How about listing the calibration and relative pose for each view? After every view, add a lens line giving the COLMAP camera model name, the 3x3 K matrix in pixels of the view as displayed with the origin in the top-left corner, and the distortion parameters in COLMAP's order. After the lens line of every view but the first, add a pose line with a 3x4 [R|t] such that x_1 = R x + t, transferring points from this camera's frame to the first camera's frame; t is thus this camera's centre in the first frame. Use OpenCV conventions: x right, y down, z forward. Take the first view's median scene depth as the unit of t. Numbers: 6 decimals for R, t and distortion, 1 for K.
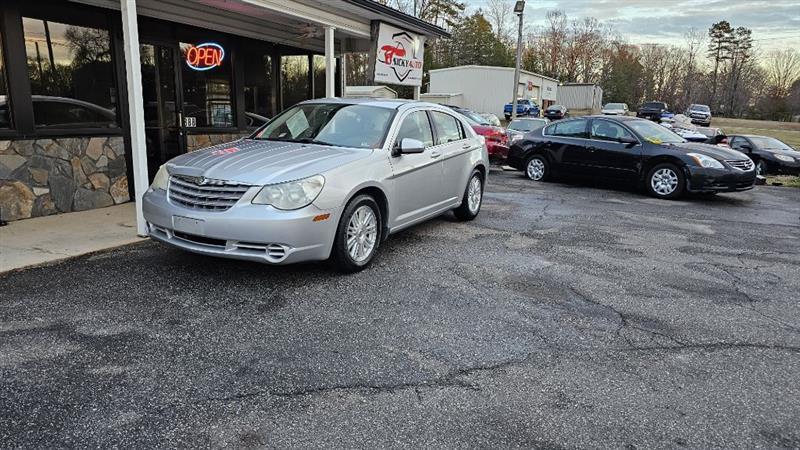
lens RADIAL K [[539.2, 0, 404.2], [0, 539.2, 220.6], [0, 0, 1]] dist [0.060062, -0.053333]
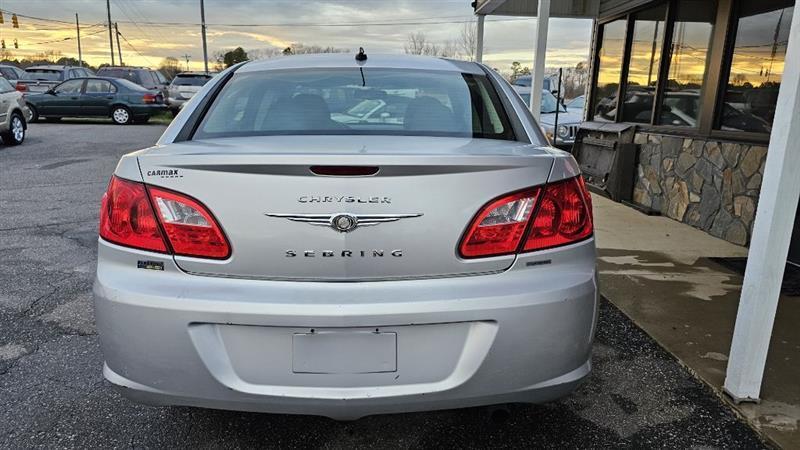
lens RADIAL K [[539.2, 0, 404.2], [0, 539.2, 220.6], [0, 0, 1]] dist [0.060062, -0.053333]
pose [[-0.877525, 0.058506, -0.475949, 0.166841], [-0.135341, 0.921961, 0.362865, -0.251420], [0.460036, 0.382838, -0.801125, 1.356147]]
